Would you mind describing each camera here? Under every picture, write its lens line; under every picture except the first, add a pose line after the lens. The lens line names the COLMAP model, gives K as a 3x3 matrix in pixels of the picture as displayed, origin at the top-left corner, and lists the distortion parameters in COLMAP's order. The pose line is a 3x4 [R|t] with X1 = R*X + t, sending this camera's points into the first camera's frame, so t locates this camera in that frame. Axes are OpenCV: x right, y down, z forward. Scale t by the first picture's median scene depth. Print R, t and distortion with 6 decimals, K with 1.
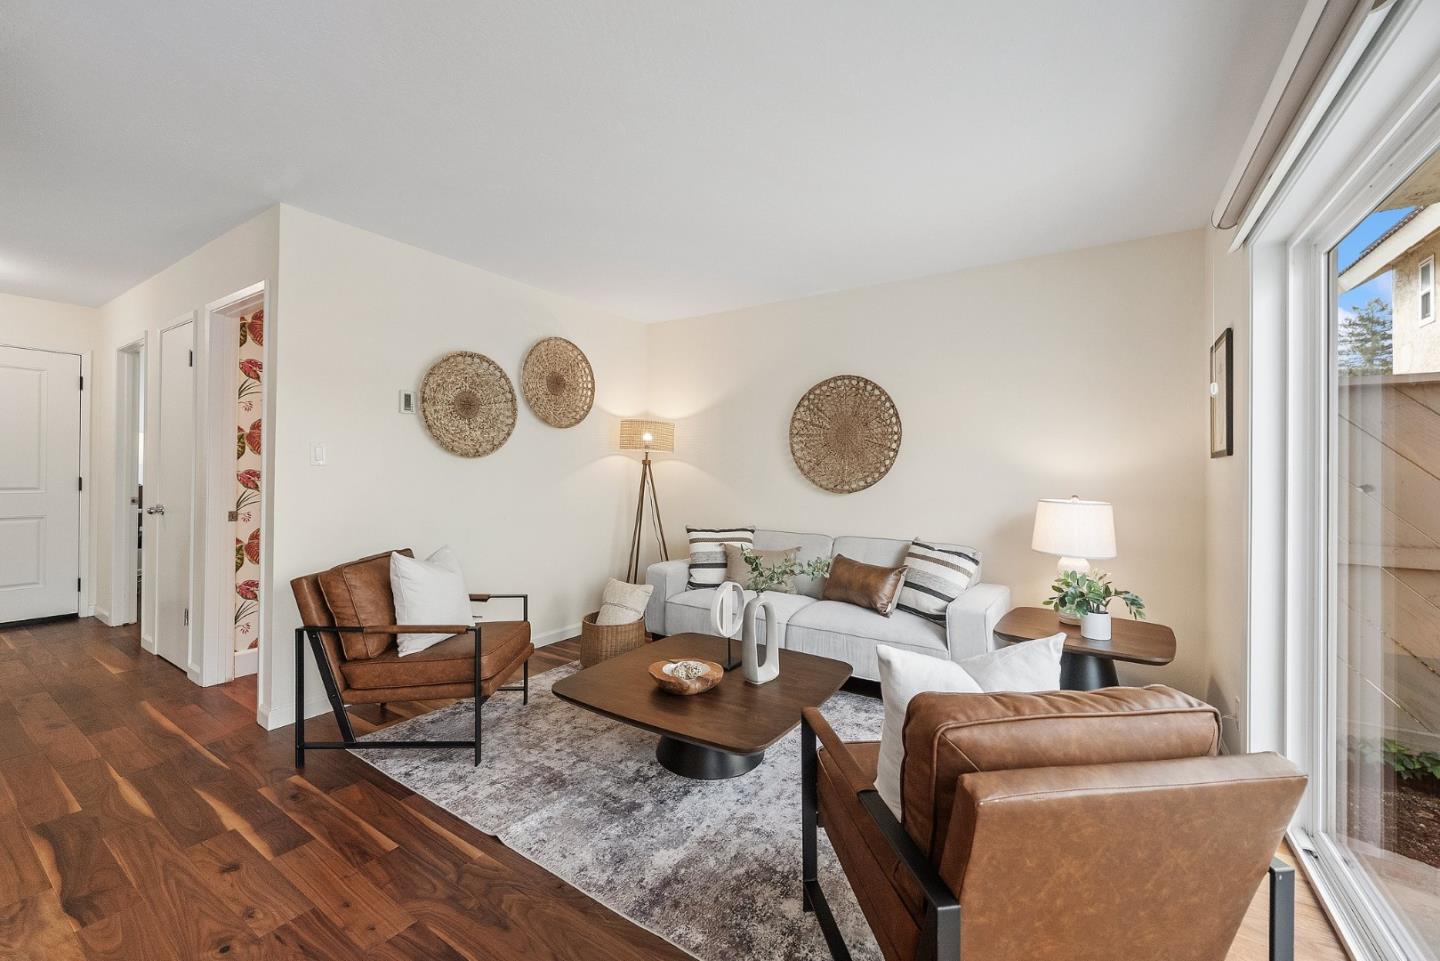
lens RADIAL K [[567.6, 0, 721.1], [0, 567.6, 469.0], [0, 0, 1]] dist [0.004838, 0.000525]
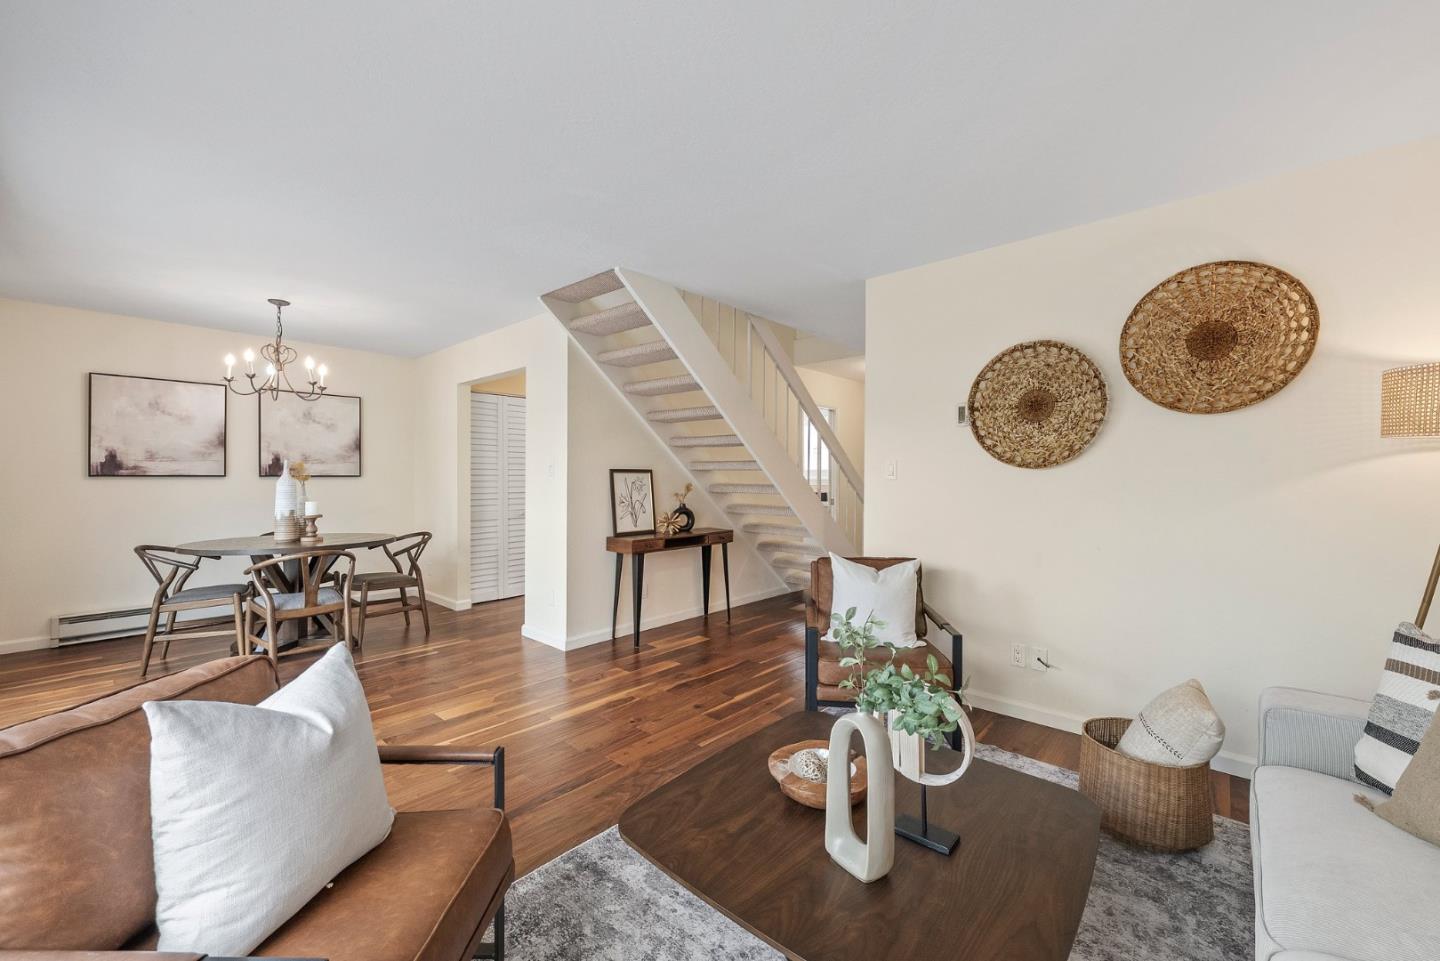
lens RADIAL K [[567.6, 0, 718.1], [0, 567.6, 480.8], [0, 0, 1]] dist [0.004838, 0.000525]
pose [[-0.147326, -0.011709, -0.989019, 0.451077], [-0.006175, 0.999921, -0.010918, 0.009753], [0.989069, 0.004498, -0.147387, 0.676353]]
